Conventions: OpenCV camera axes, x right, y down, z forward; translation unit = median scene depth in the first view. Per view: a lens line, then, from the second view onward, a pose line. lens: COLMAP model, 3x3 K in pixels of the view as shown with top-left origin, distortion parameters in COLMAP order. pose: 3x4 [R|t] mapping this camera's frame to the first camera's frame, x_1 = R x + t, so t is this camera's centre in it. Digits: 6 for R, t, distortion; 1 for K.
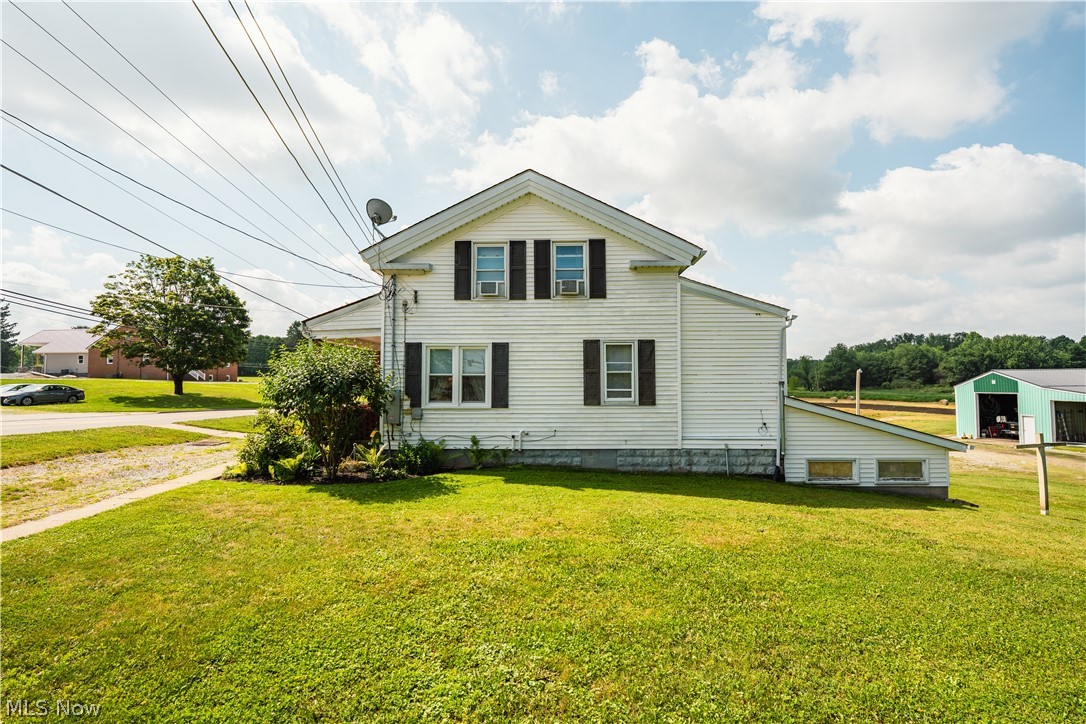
lens RADIAL K [[483.8, 0, 543.0], [0, 483.8, 362.0], [0, 0, 1]] dist [-0.010252, 0.000116]
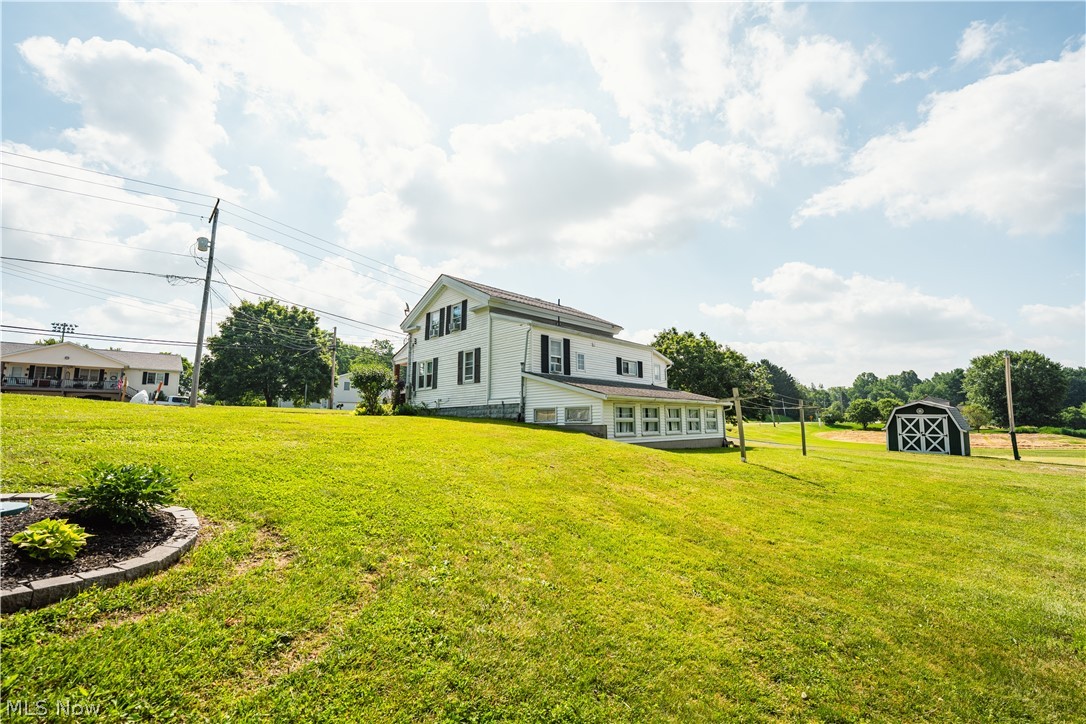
lens RADIAL K [[445.0, 0, 543.0], [0, 445.0, 362.0], [0, 0, 1]] dist [-0.030441, 0.005932]
pose [[0.729590, -0.095633, -0.677165, 1.566424], [0.036824, 0.994231, -0.100736, 0.191276], [0.682893, 0.048560, 0.728903, -0.090583]]
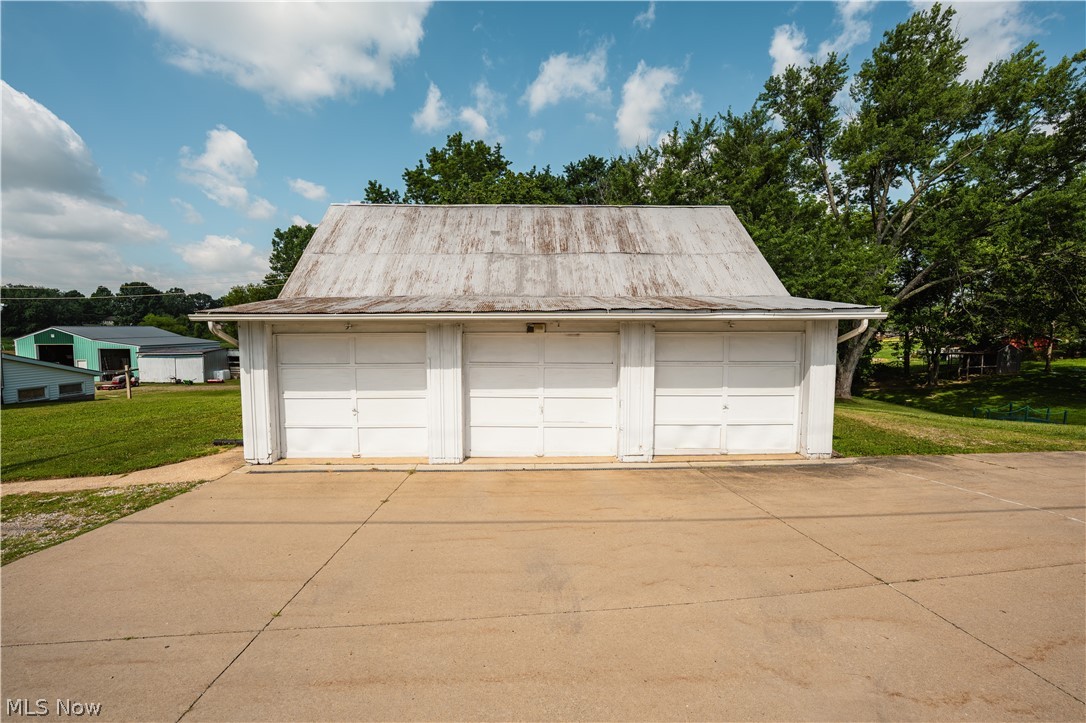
lens RADIAL K [[445.0, 0, 543.0], [0, 445.0, 361.5], [0, 0, 1]] dist [-0.030441, 0.005932]
pose [[-0.086443, -0.066204, 0.994055, -1.102567], [-0.047691, 0.996921, 0.062248, -0.080321], [-0.995115, -0.042026, -0.089334, -0.703460]]
